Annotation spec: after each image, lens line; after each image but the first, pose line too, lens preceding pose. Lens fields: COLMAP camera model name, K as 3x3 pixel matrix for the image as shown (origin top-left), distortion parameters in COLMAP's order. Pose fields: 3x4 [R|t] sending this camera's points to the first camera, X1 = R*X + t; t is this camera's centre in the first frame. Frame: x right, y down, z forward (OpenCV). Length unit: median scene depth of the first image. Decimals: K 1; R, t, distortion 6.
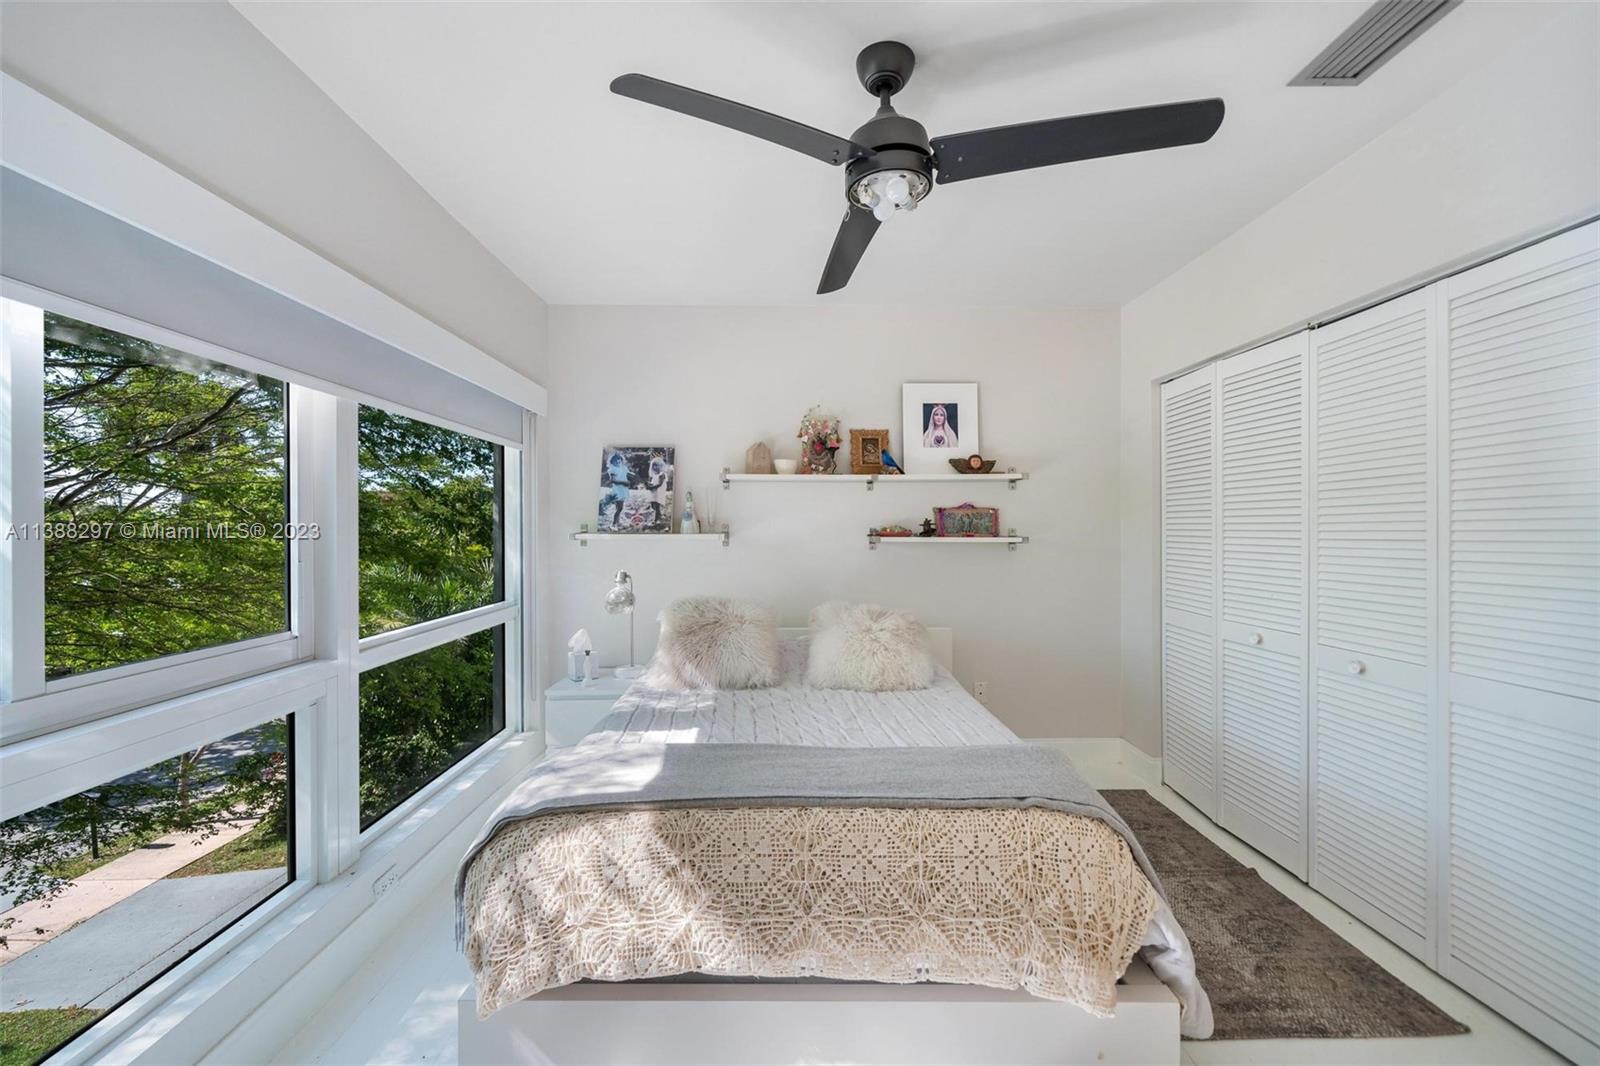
lens RADIAL K [[612.4, 0, 800.3], [0, 612.4, 534.4], [0, 0, 1]] dist [0.001050, 0.000155]
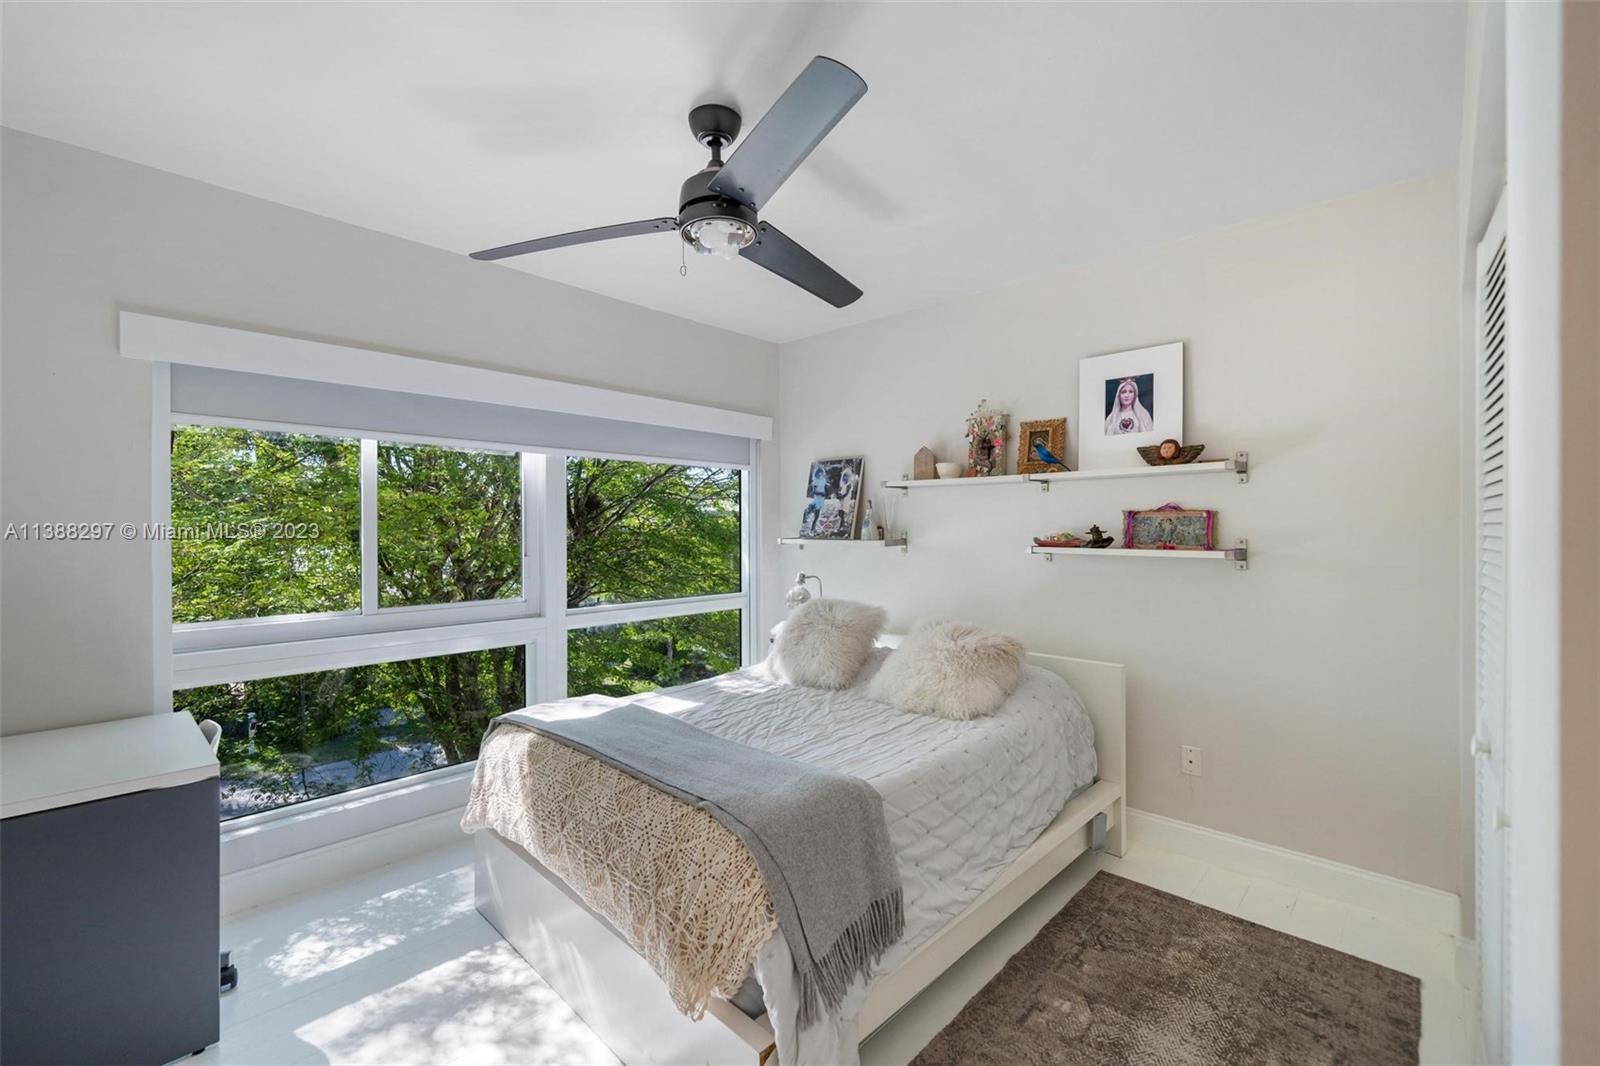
lens RADIAL K [[652.0, 0, 806.0], [0, 652.0, 530.6], [0, 0, 1]] dist [-0.002842, -0.000415]
pose [[0.730667, 0.003080, -0.682727, 0.498430], [-0.006347, 0.999977, -0.002281, -0.013811], [0.682704, 0.006000, 0.730670, 0.115415]]
